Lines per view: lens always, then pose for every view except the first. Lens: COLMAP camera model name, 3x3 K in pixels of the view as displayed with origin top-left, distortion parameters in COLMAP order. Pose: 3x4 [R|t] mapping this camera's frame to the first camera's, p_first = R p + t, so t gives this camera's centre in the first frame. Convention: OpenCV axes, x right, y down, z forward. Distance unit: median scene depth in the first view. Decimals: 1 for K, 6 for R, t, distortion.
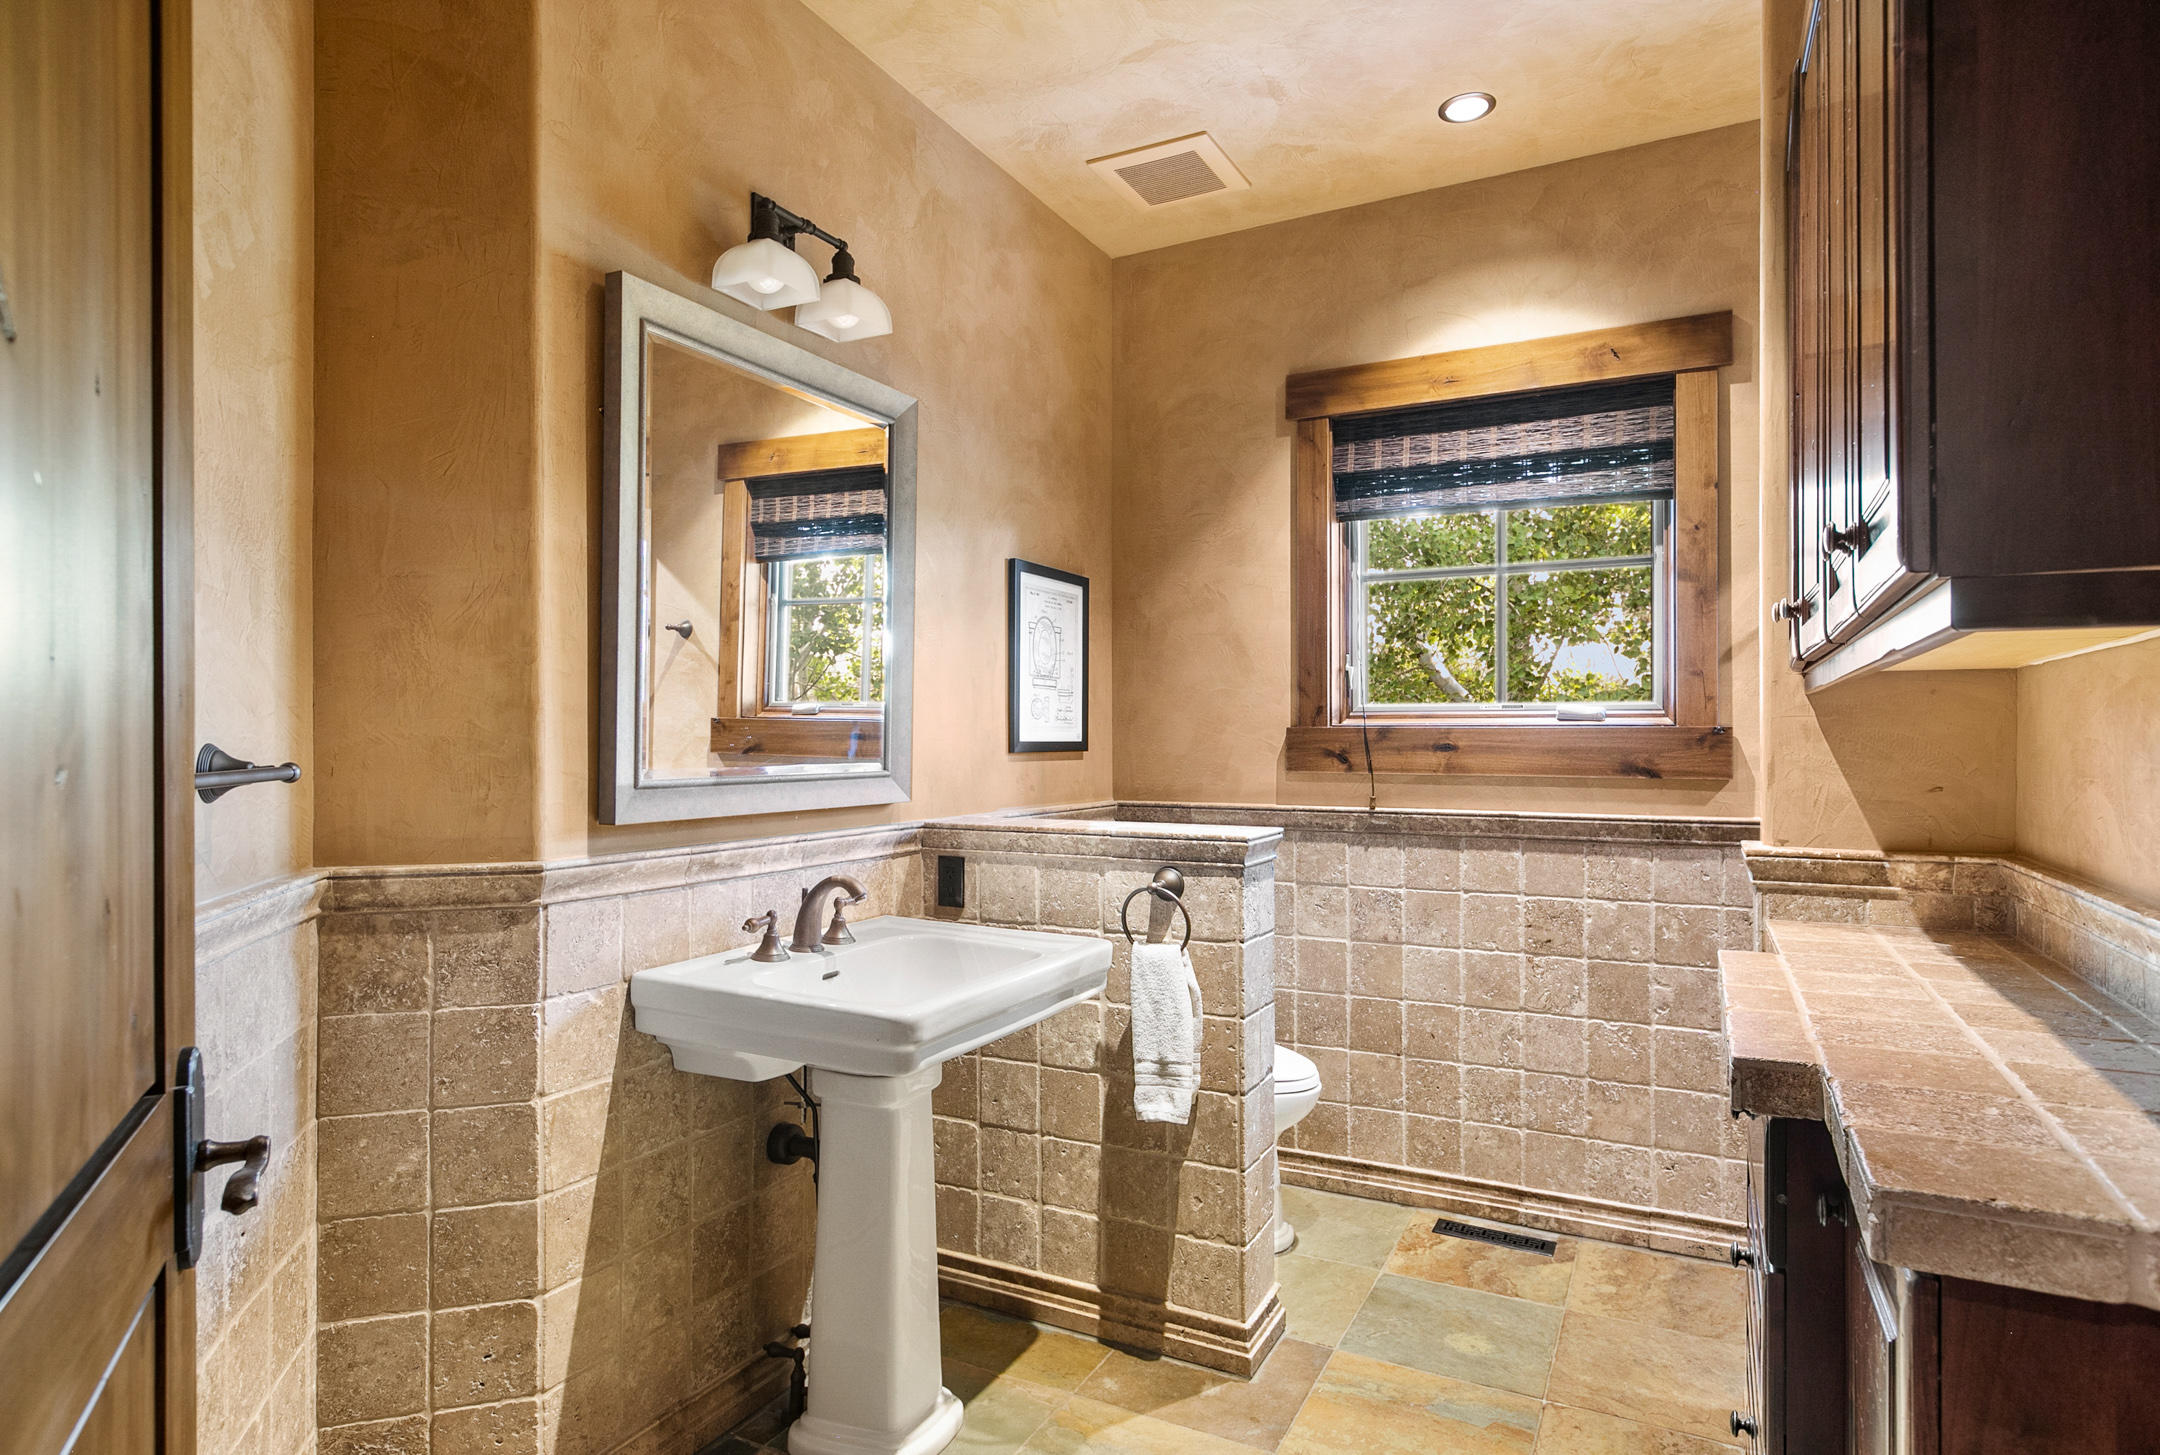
lens RADIAL K [[1197.5, 0, 1073.3], [0, 1197.5, 728.8], [0, 0, 1]] dist [-0.014551, 0.000205]
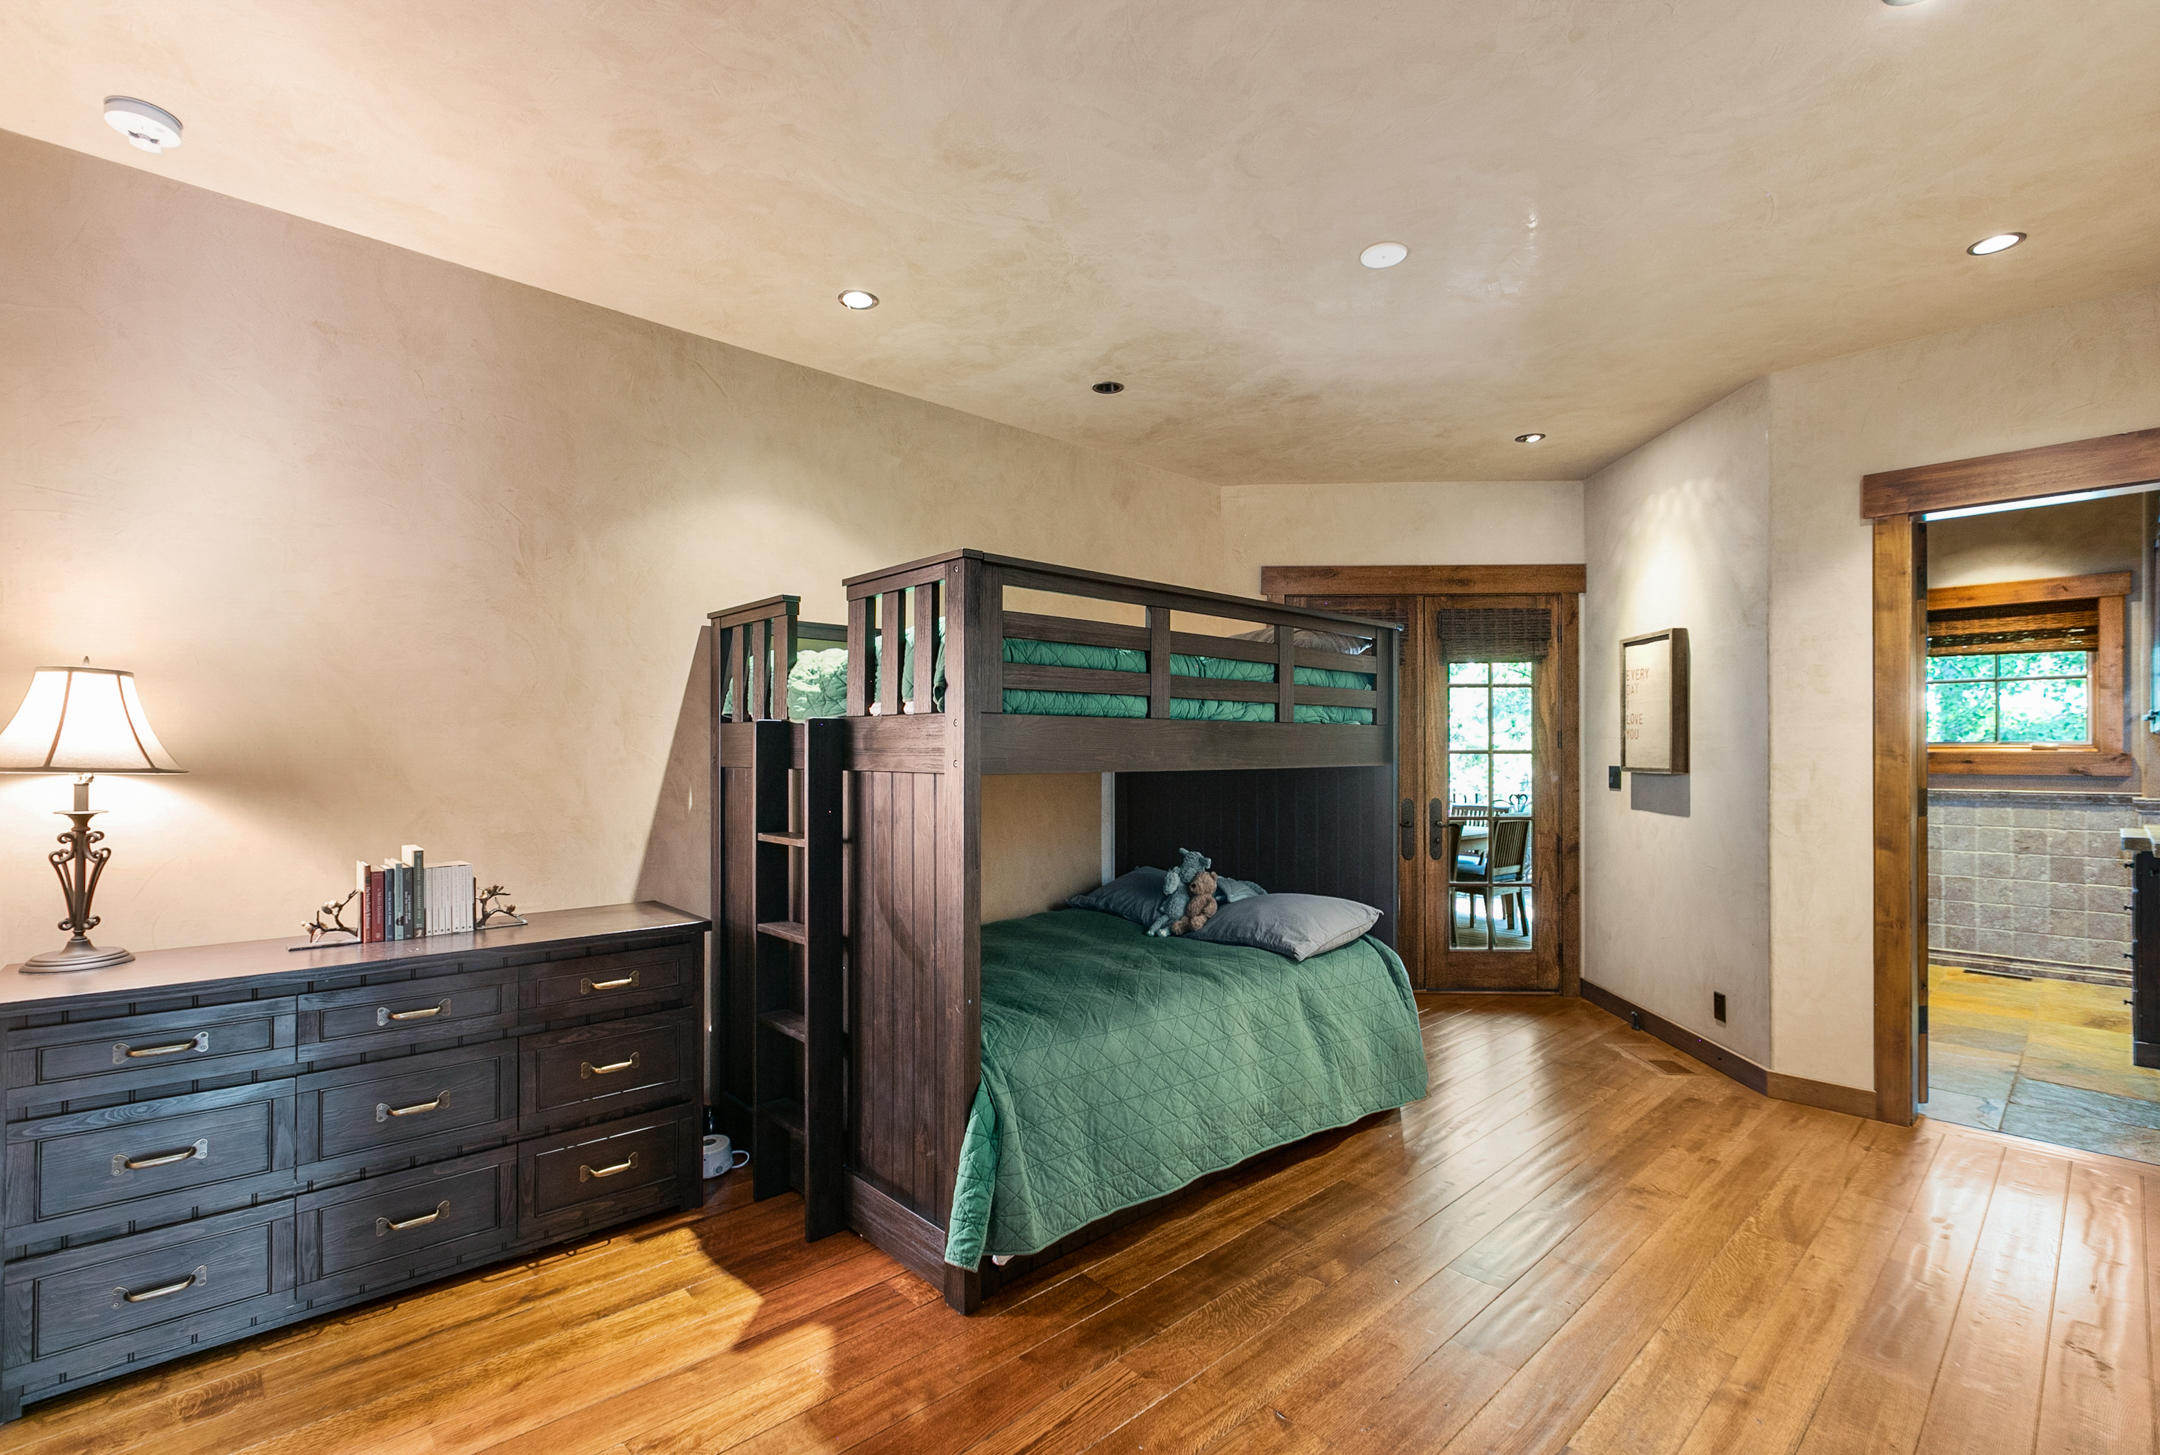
lens RADIAL K [[984.6, 0, 1088.2], [0, 984.6, 738.9], [0, 0, 1]] dist [0.004668, -0.001239]
pose [[0.947359, 0.002892, -0.320159, -0.687784], [-0.003585, 0.999992, -0.001575, -0.019609], [0.320152, 0.002640, 0.947362, -1.342823]]
